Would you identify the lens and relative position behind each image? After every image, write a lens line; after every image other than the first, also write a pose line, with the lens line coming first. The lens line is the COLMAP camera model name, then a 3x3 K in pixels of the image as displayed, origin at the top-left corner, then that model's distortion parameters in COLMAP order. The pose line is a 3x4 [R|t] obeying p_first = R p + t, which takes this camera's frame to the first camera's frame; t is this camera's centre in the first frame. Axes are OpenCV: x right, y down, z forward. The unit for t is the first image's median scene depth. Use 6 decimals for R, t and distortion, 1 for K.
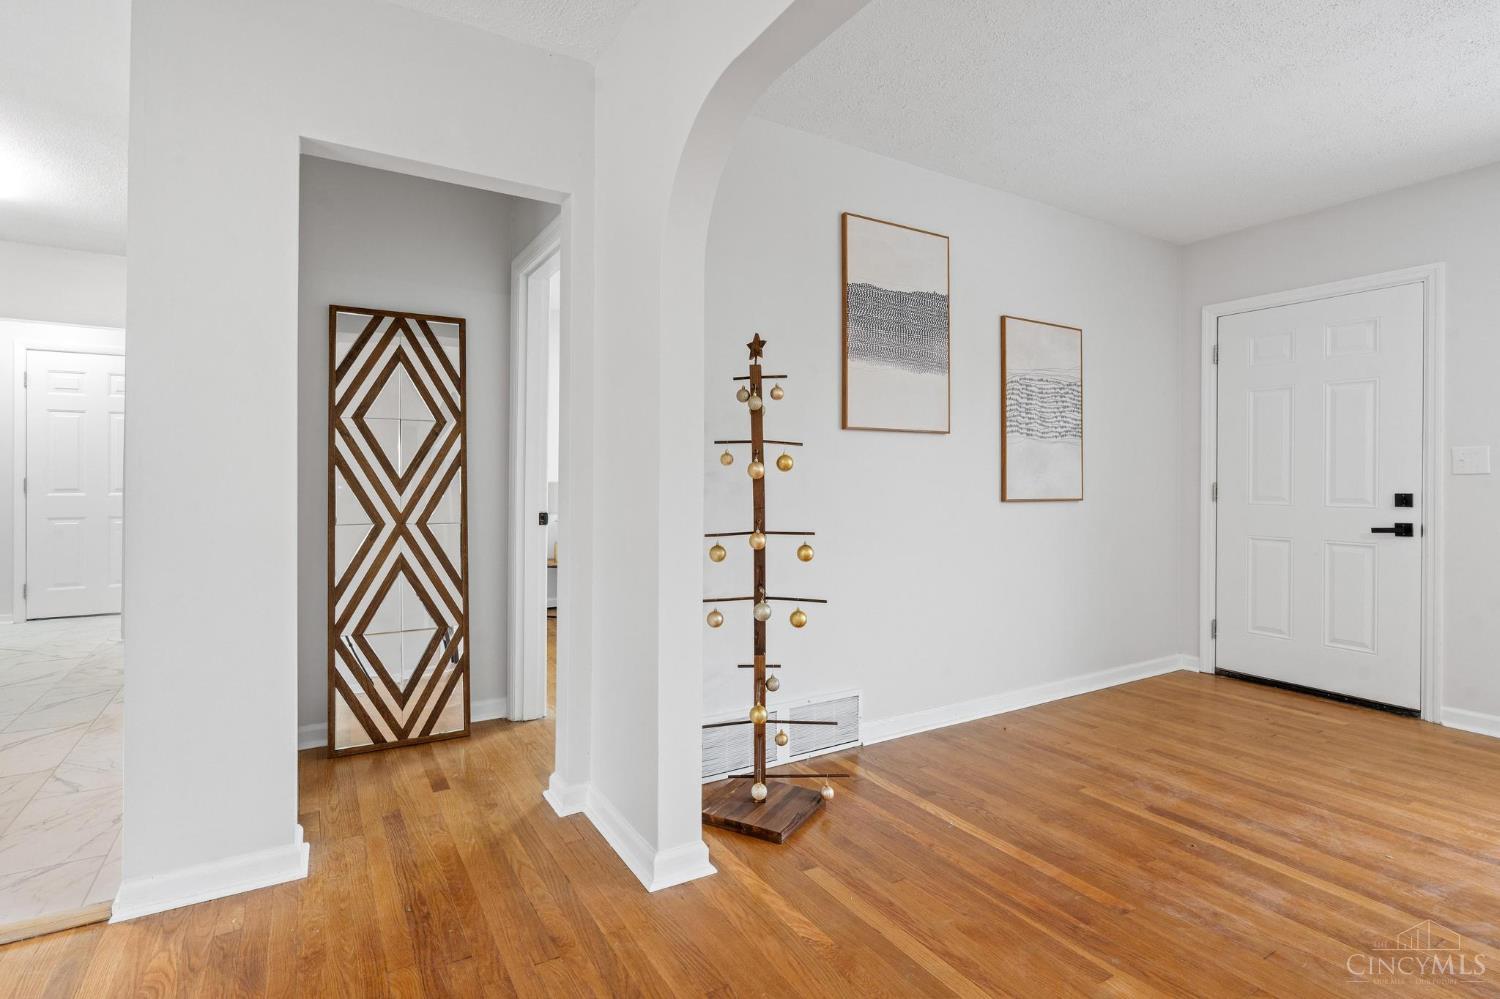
lens RADIAL K [[727.9, 0, 751.4], [0, 727.9, 479.6], [0, 0, 1]] dist [-0.000734, 0.000060]
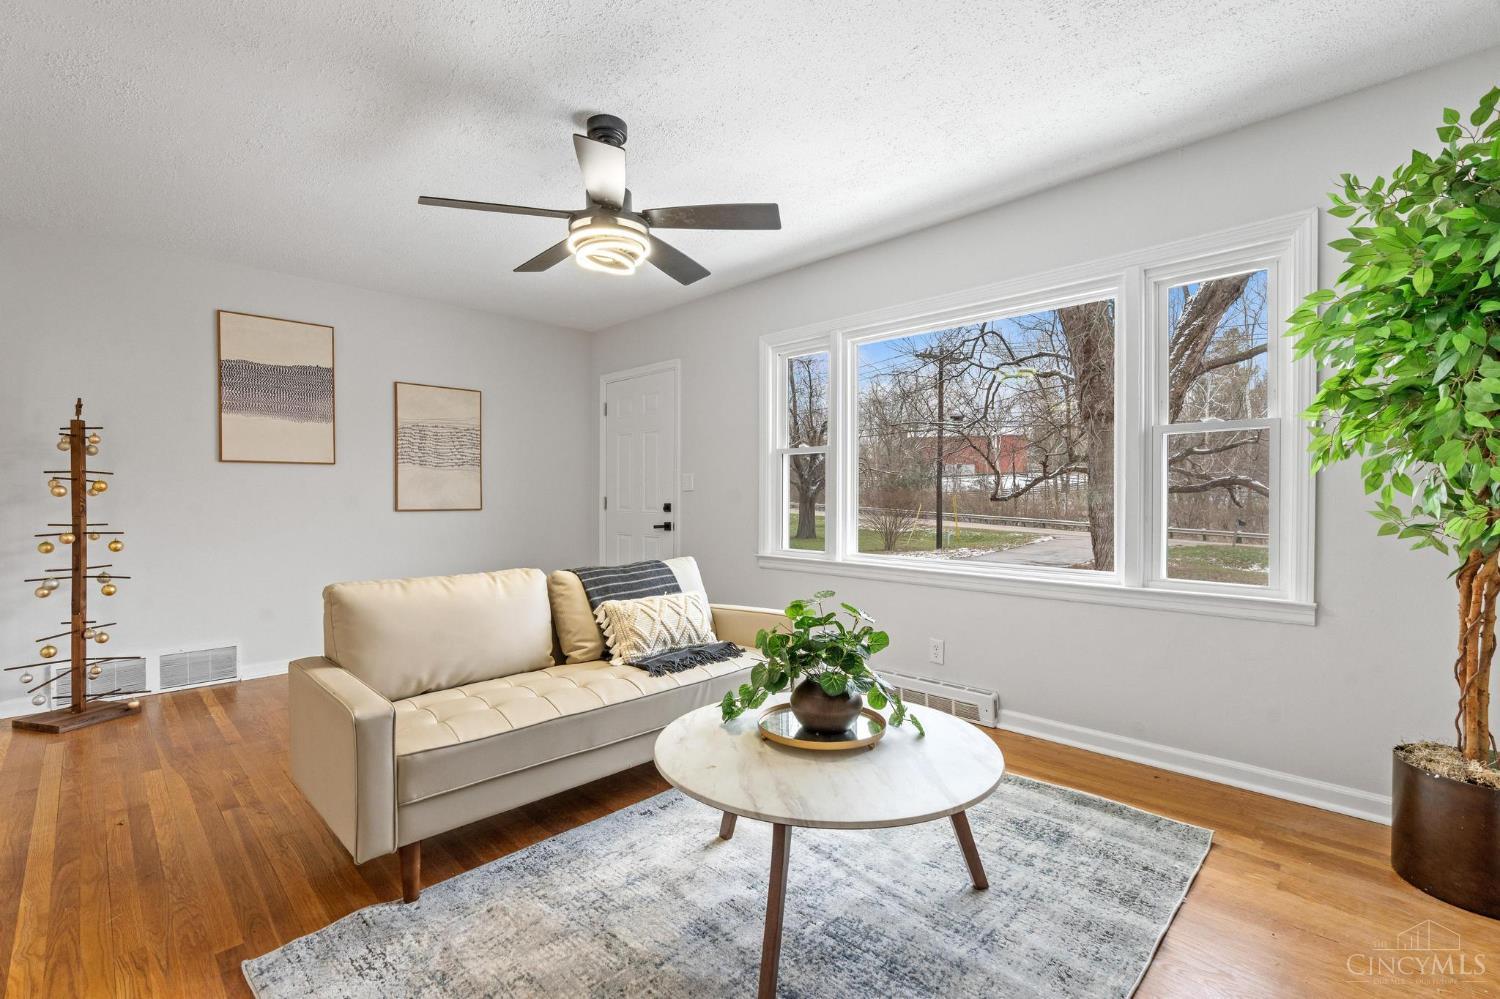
lens RADIAL K [[672.3, 0, 750.0], [0, 672.3, 499.5], [0, 0, 1]] dist [0.000128, 0.000045]
pose [[0.973321, -0.006202, 0.229366, 0.763644], [0.004379, 0.999955, 0.008456, -0.000906], [-0.229408, -0.007226, 0.973304, -0.482892]]
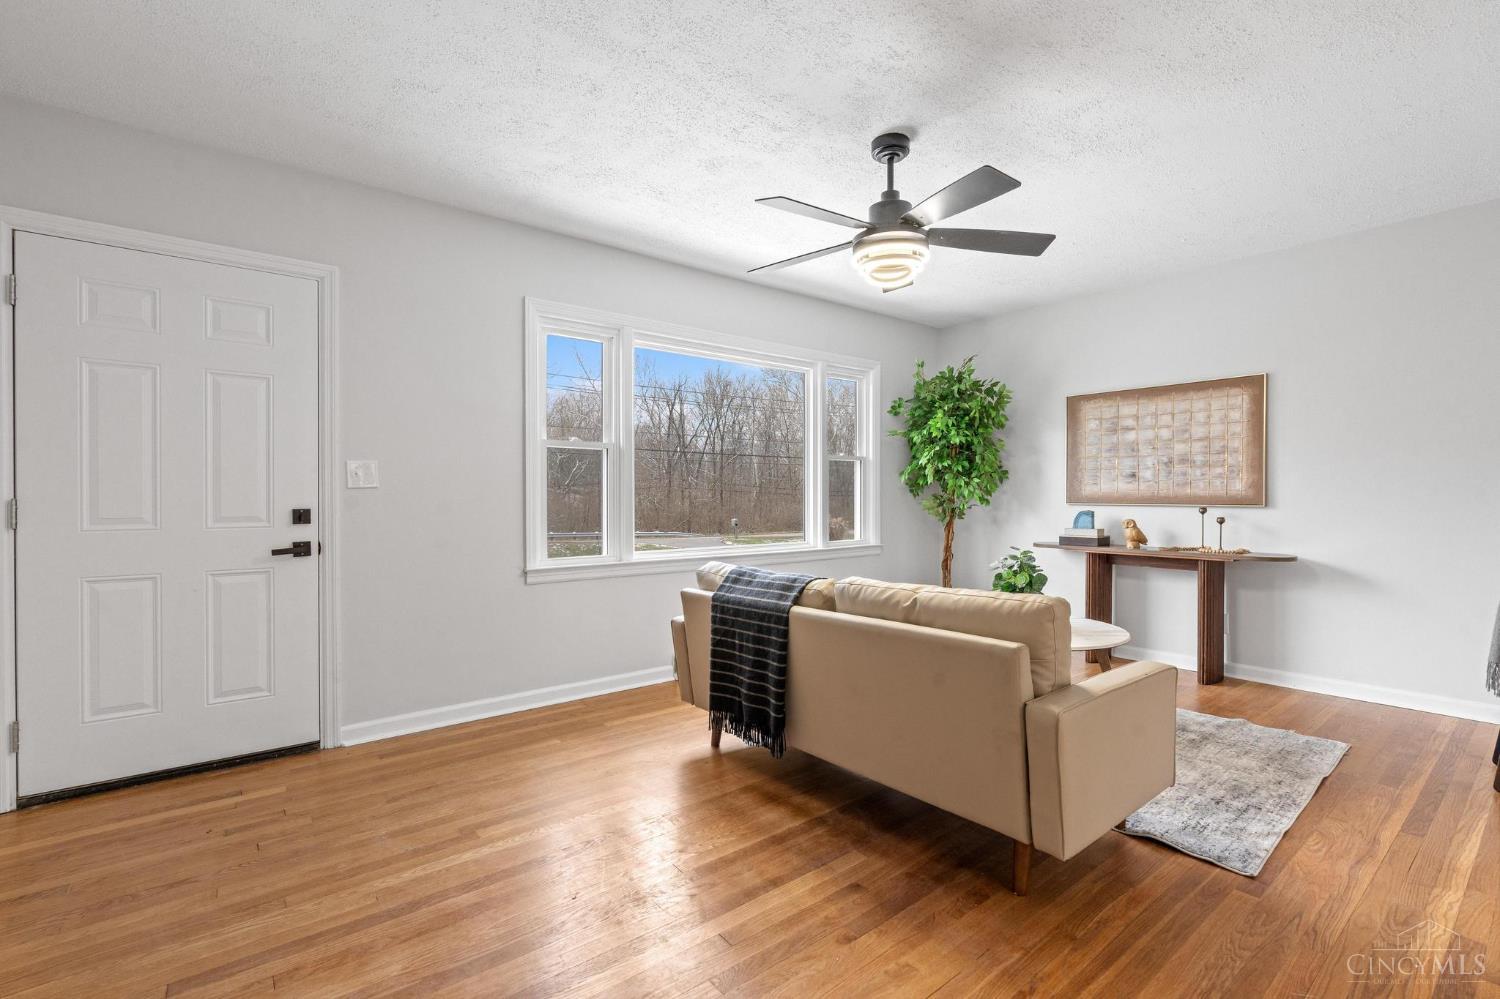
lens RADIAL K [[672.3, 0, 750.0], [0, 672.3, 499.5], [0, 0, 1]] dist [0.000128, 0.000045]
pose [[-0.122127, -0.010834, 0.992455, -0.002565], [0.000067, 0.999940, 0.010924, -0.001740], [-0.992514, 0.001400, -0.122119, 0.567679]]
